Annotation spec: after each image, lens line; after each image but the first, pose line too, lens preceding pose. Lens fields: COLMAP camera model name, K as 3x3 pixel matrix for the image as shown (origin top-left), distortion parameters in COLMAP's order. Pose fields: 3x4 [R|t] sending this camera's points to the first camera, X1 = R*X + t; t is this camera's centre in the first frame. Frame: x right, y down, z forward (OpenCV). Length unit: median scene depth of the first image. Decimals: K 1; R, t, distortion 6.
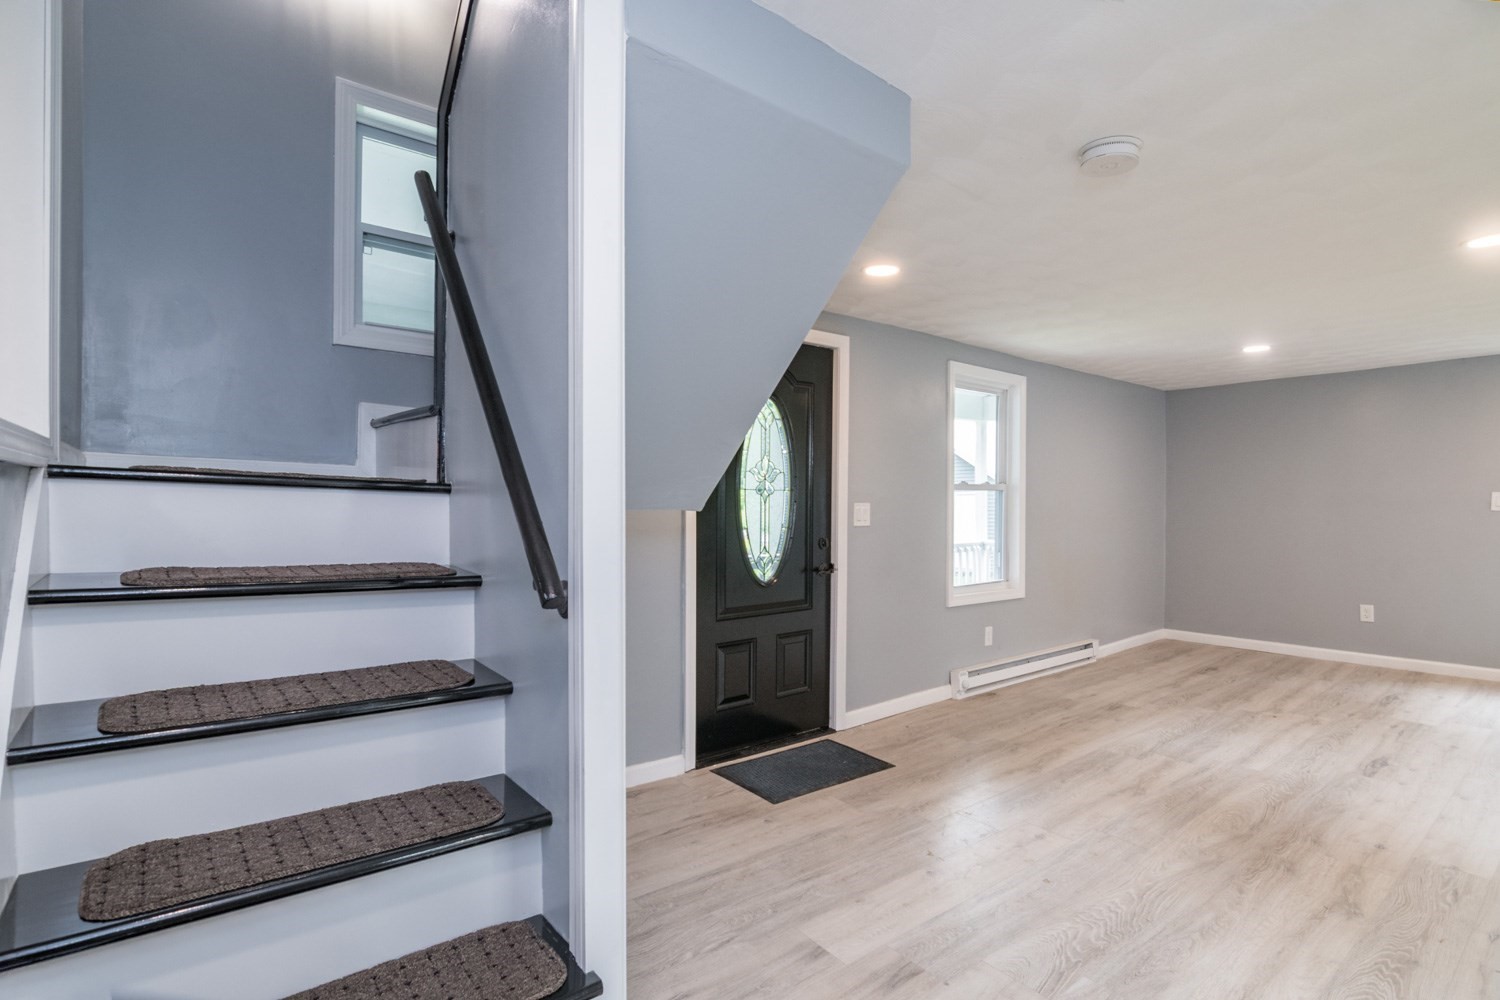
lens RADIAL K [[725.4, 0, 736.8], [0, 725.4, 502.6], [0, 0, 1]] dist [-0.013566, -0.000658]
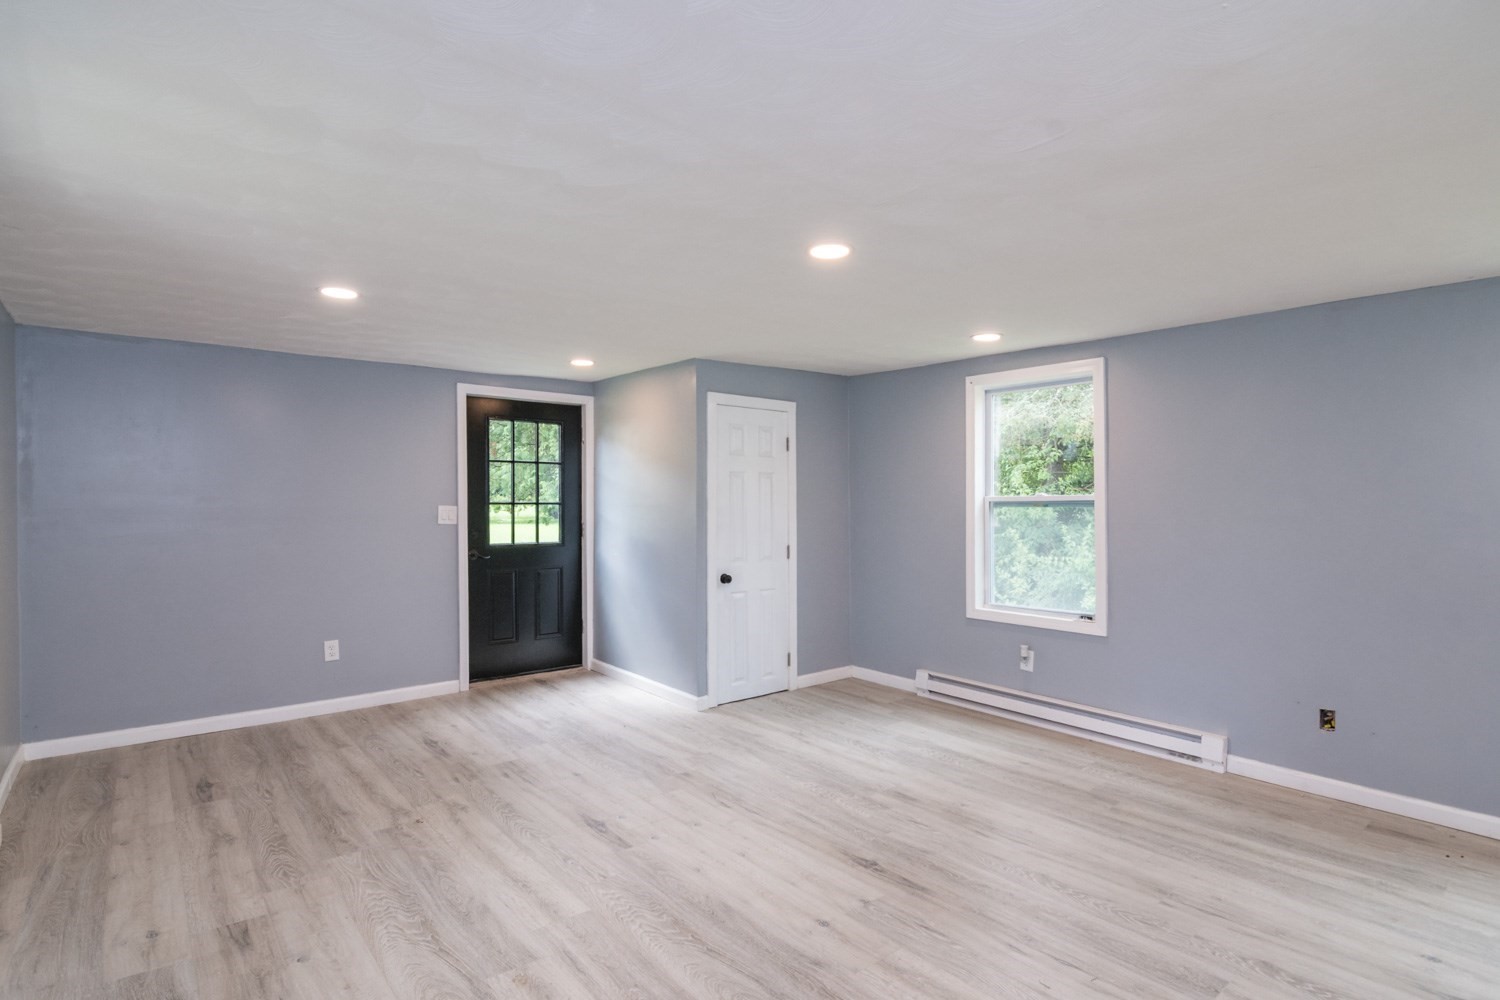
lens RADIAL K [[747.0, 0, 754.2], [0, 747.0, 508.8], [0, 0, 1]] dist [-0.011429, -0.001757]
pose [[-0.013973, 0.000906, 0.999902, 0.016367], [0.011060, 0.999939, -0.000752, -0.005485], [-0.999841, 0.011049, -0.013982, 0.787871]]
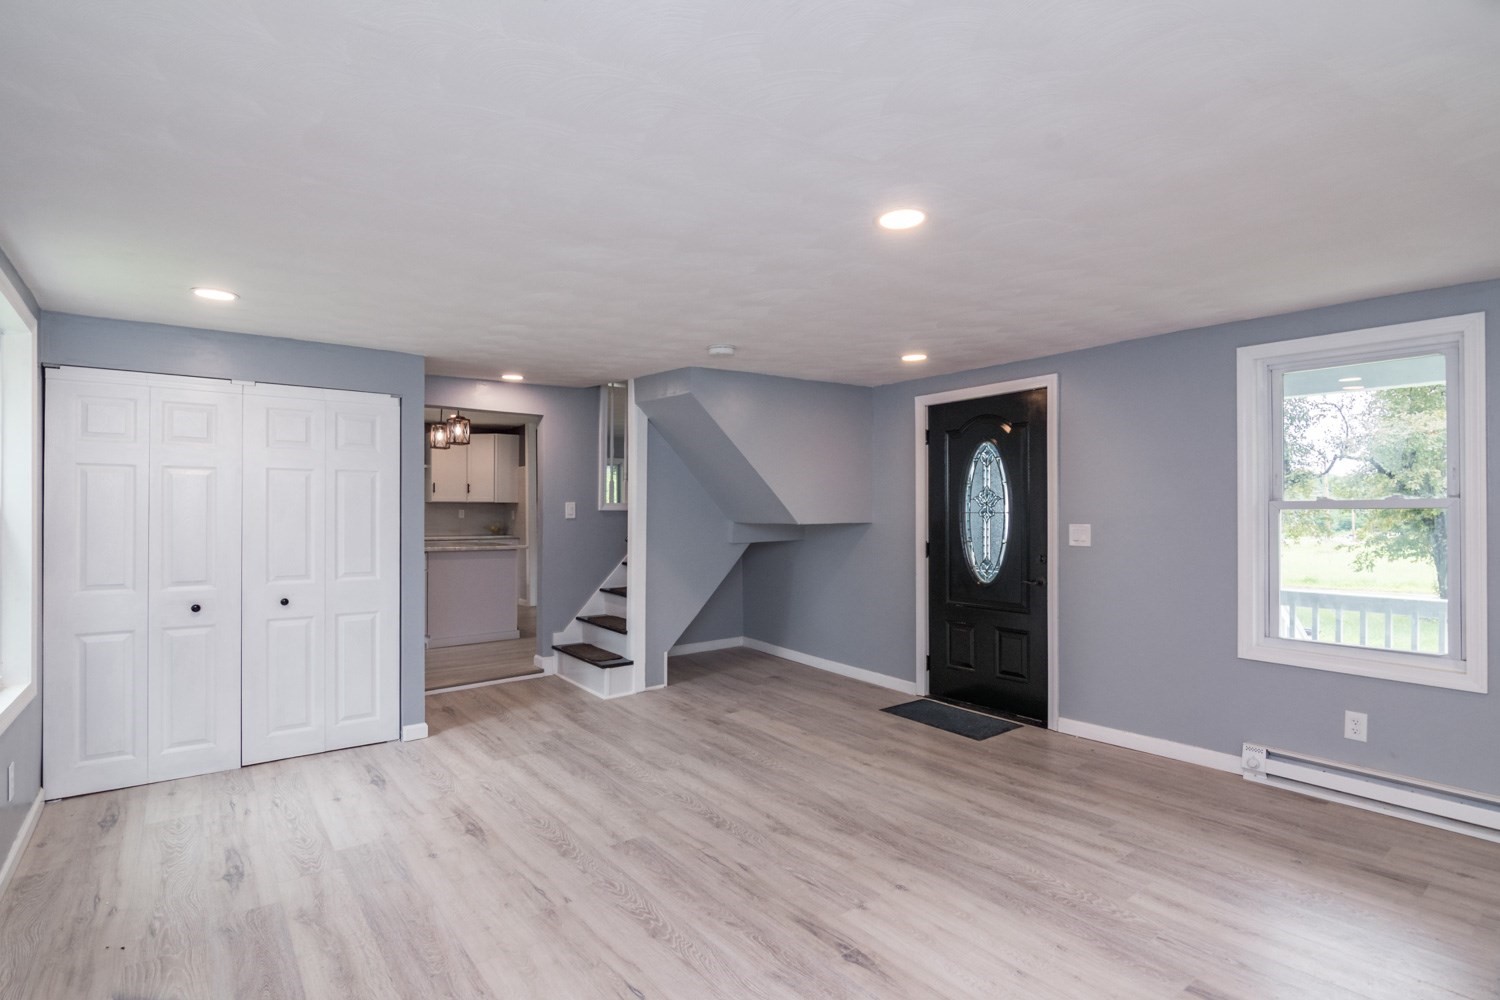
lens RADIAL K [[747.0, 0, 754.2], [0, 747.0, 508.8], [0, 0, 1]] dist [-0.011429, -0.001757]
pose [[-0.012511, -0.018025, -0.999759, 1.367775], [-0.011949, 0.999769, -0.017876, 0.003098], [0.999850, 0.011723, -0.012723, 0.589193]]
